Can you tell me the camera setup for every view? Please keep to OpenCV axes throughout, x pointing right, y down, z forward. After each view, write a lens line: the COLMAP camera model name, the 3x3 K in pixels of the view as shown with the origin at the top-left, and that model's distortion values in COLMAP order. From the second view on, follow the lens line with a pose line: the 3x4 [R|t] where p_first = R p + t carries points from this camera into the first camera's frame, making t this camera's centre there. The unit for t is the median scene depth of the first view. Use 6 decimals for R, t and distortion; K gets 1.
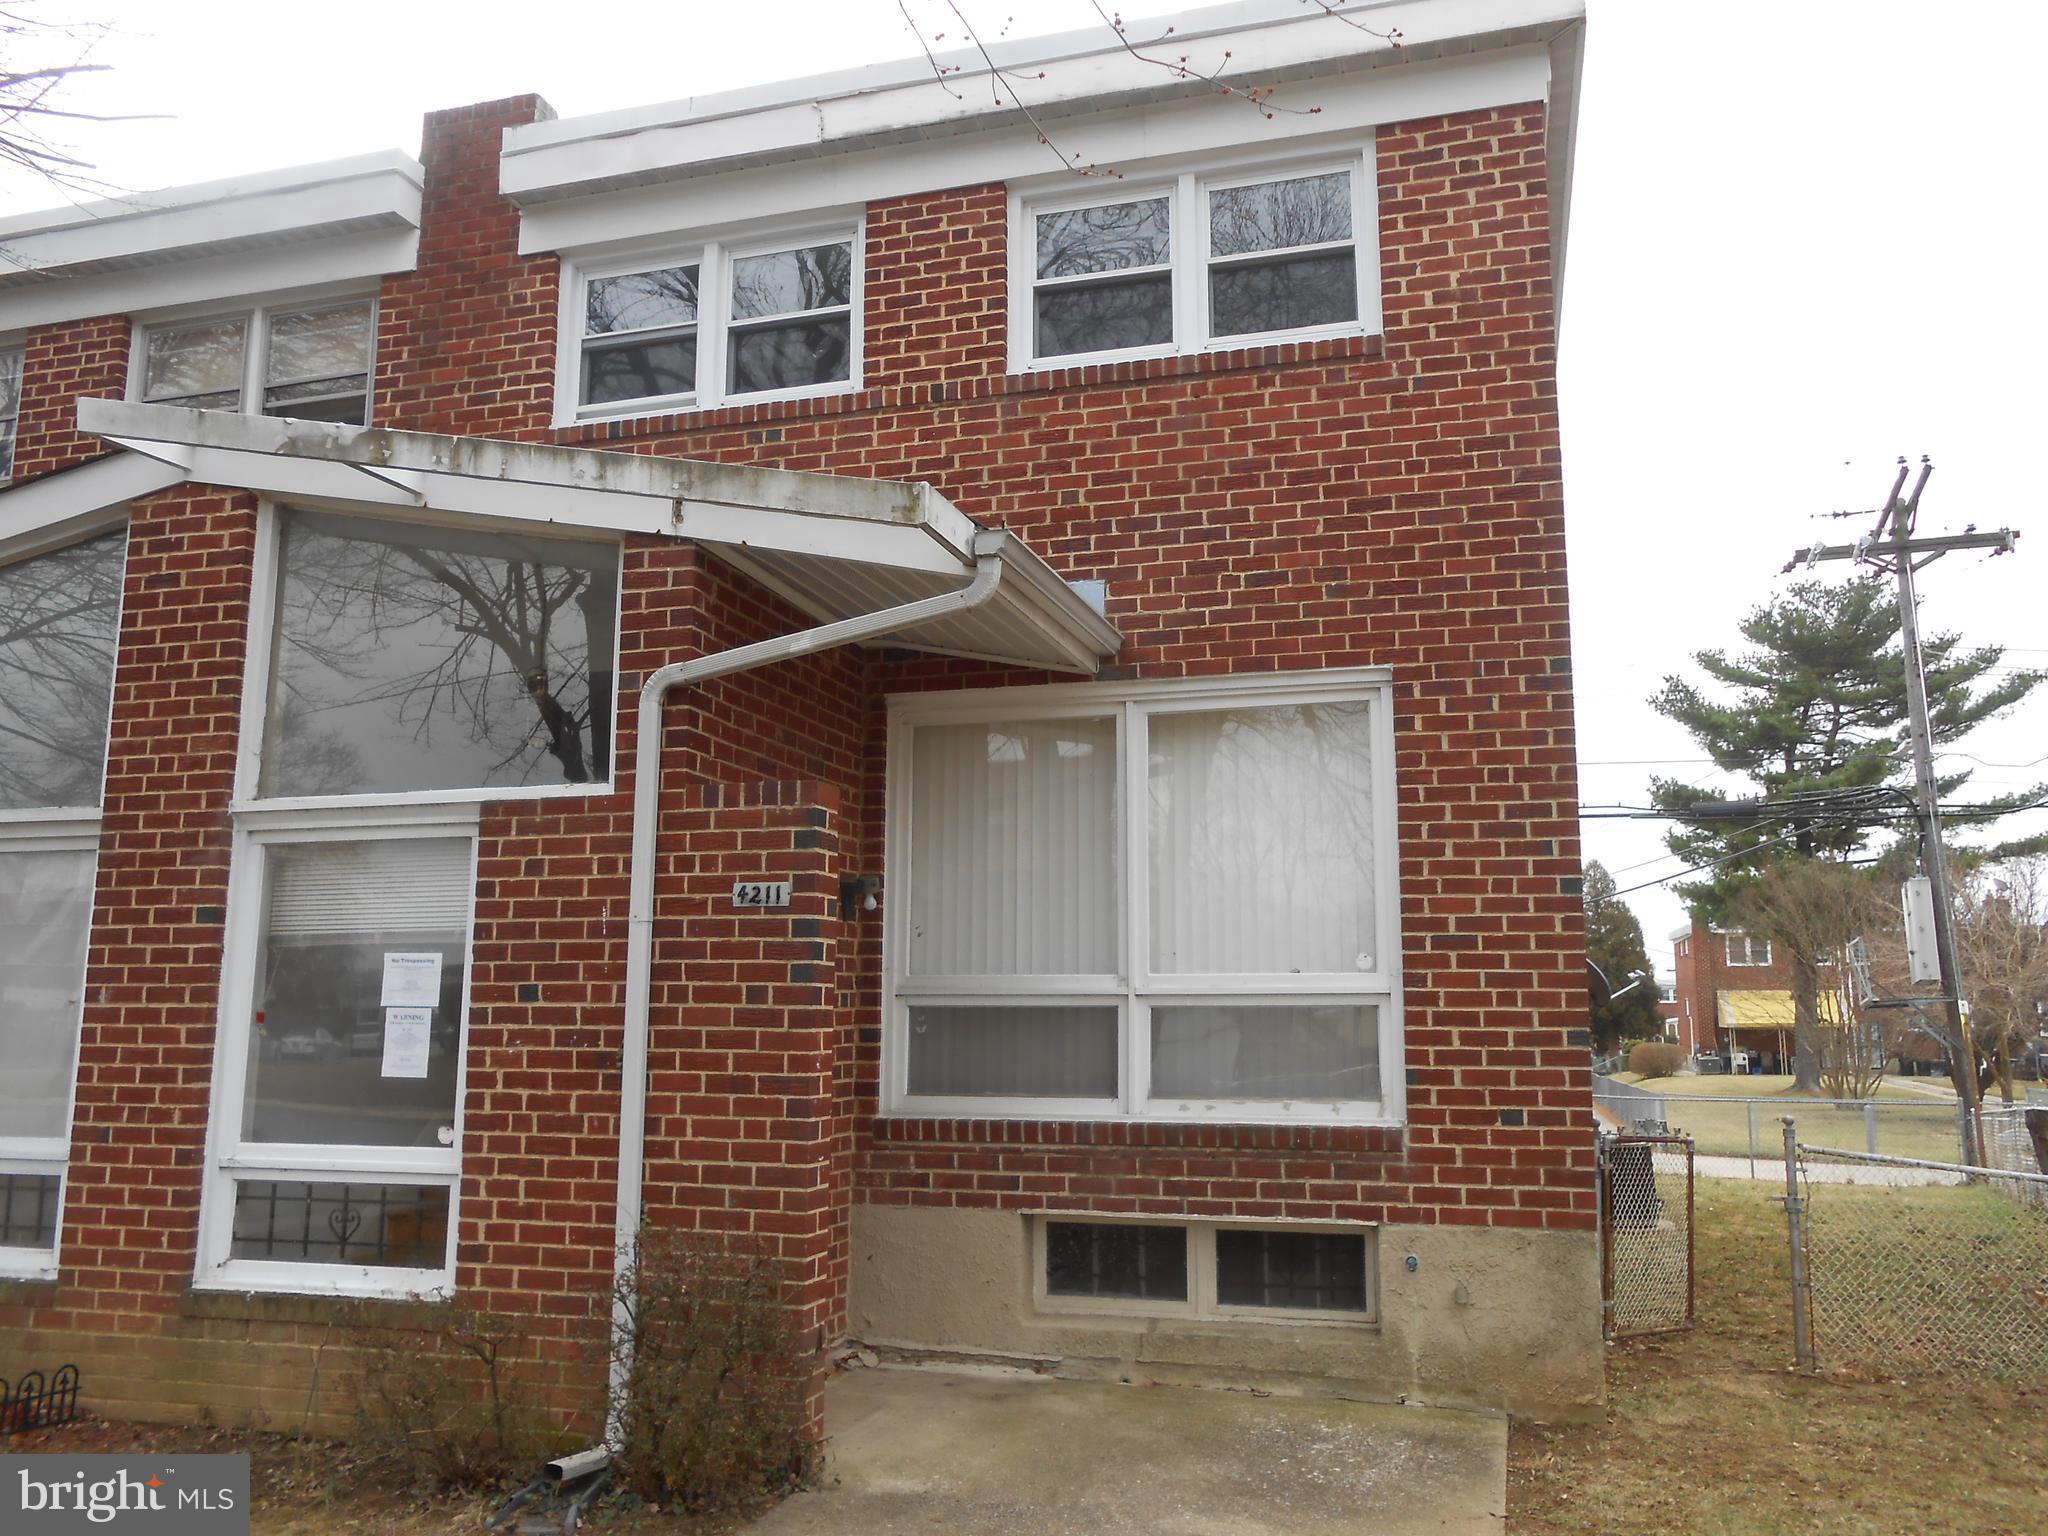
lens RADIAL K [[1604.4, 0, 1034.0], [0, 1604.4, 768.8], [0, 0, 1]] dist [-0.050867, 0.058496]
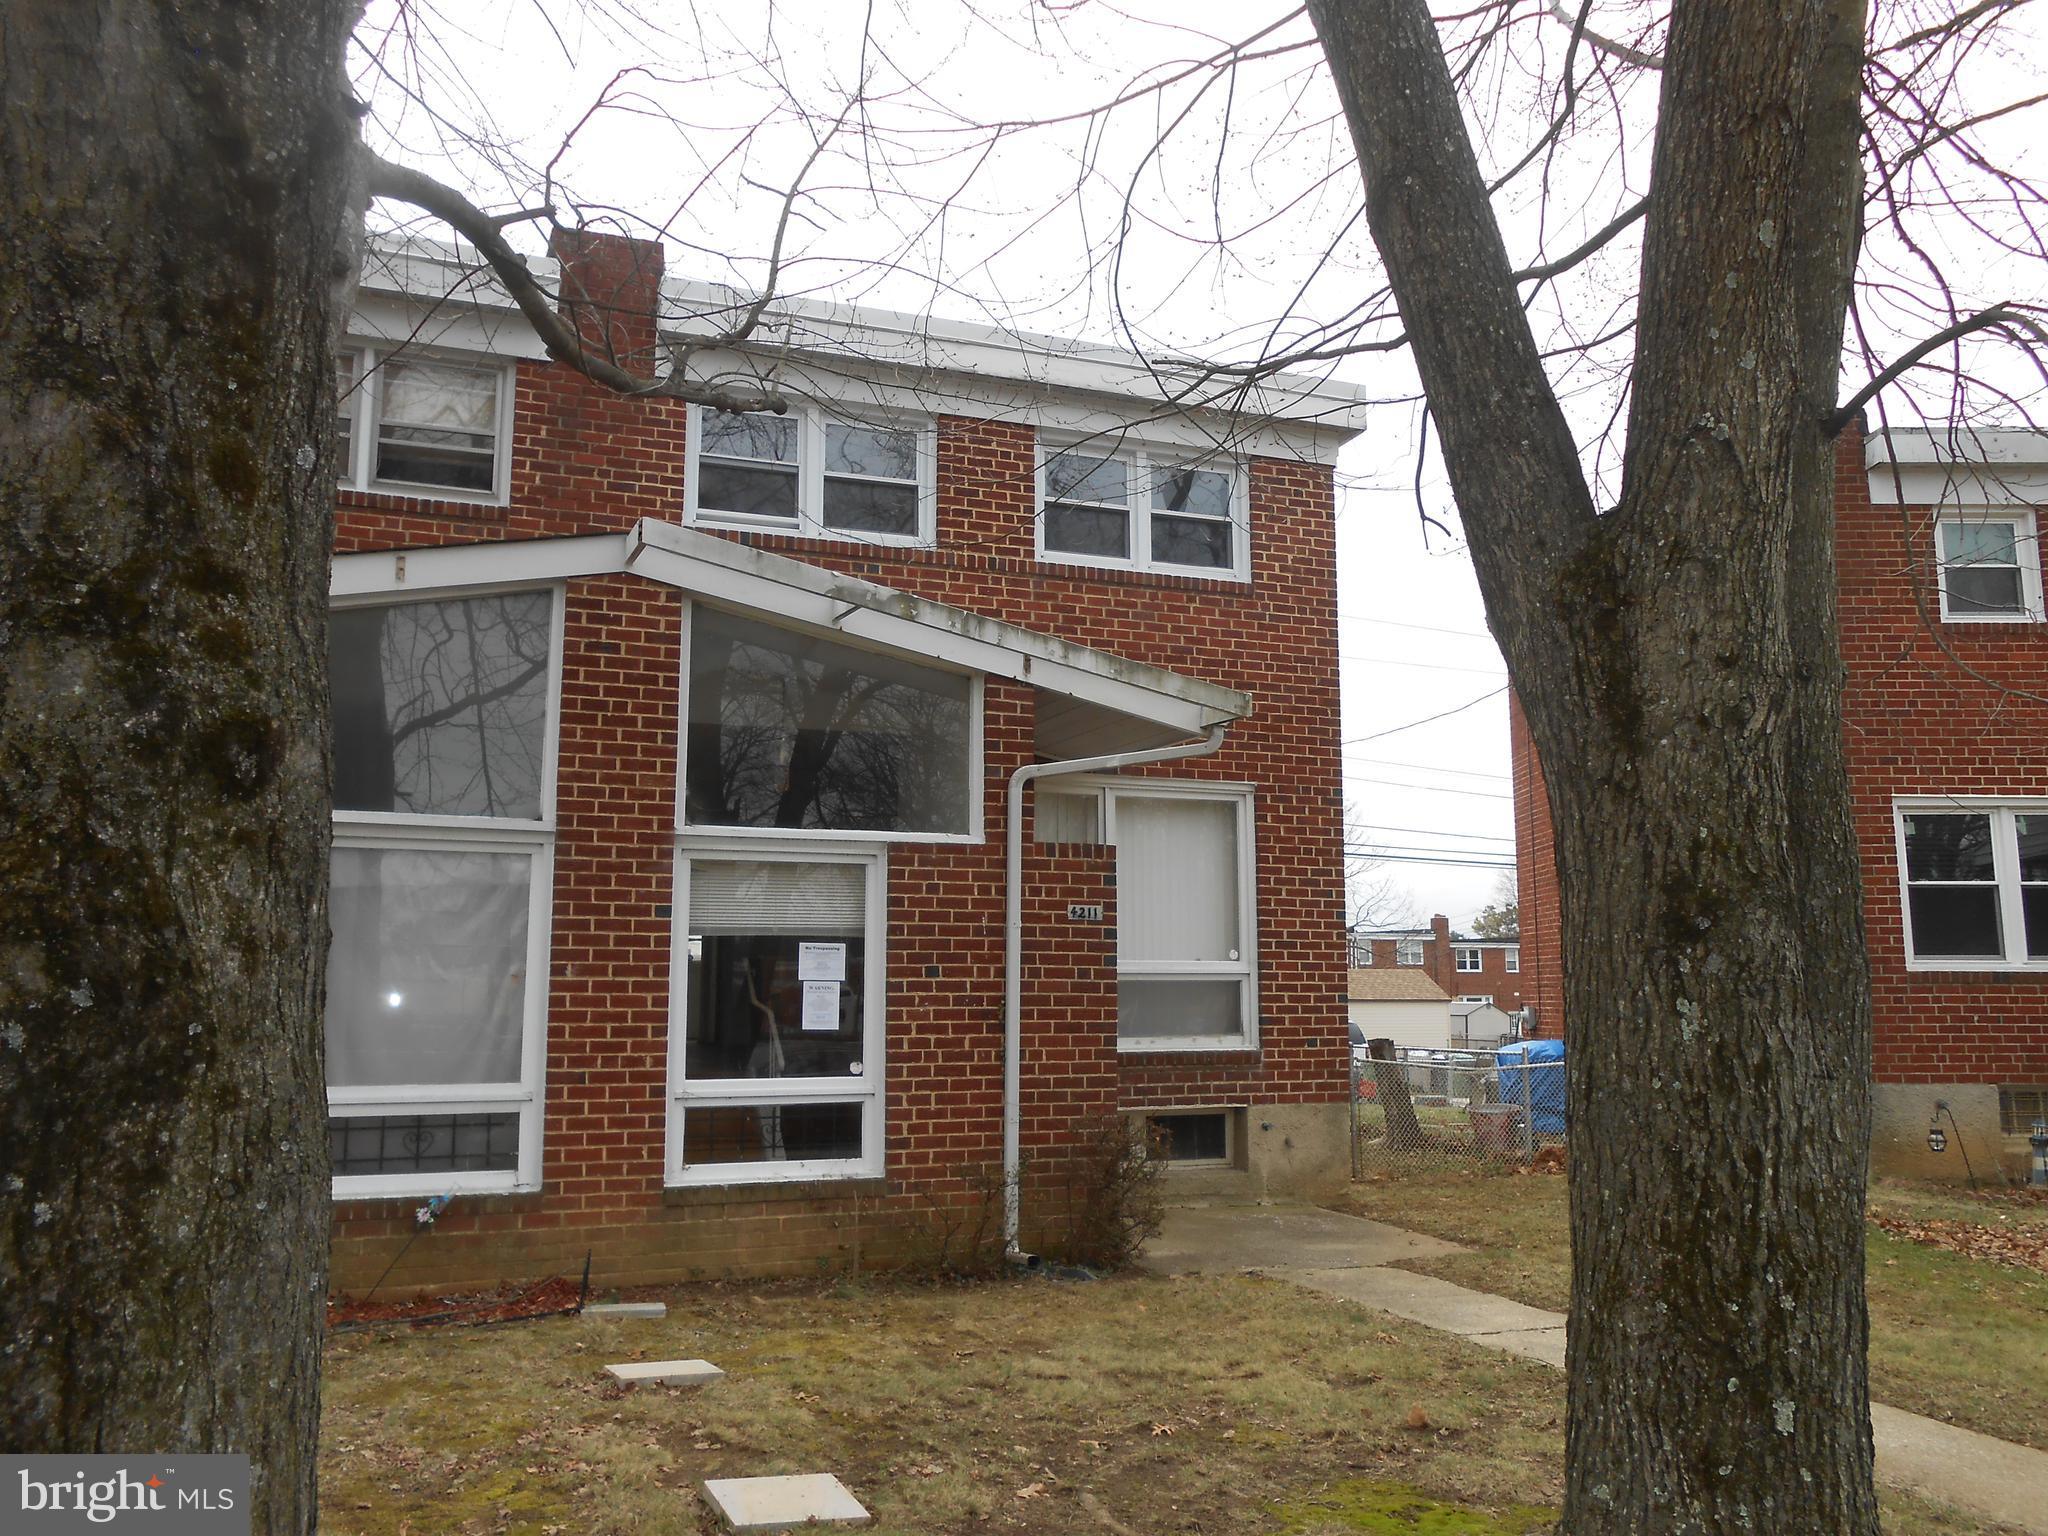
lens RADIAL K [[1604.4, 0, 1019.4], [0, 1604.4, 766.2], [0, 0, 1]] dist [-0.050867, 0.058496]
pose [[0.798680, 0.082698, 0.596046, -1.056658], [-0.093123, 0.995565, -0.013348, -0.037665], [-0.594506, -0.044845, 0.802839, -0.240114]]
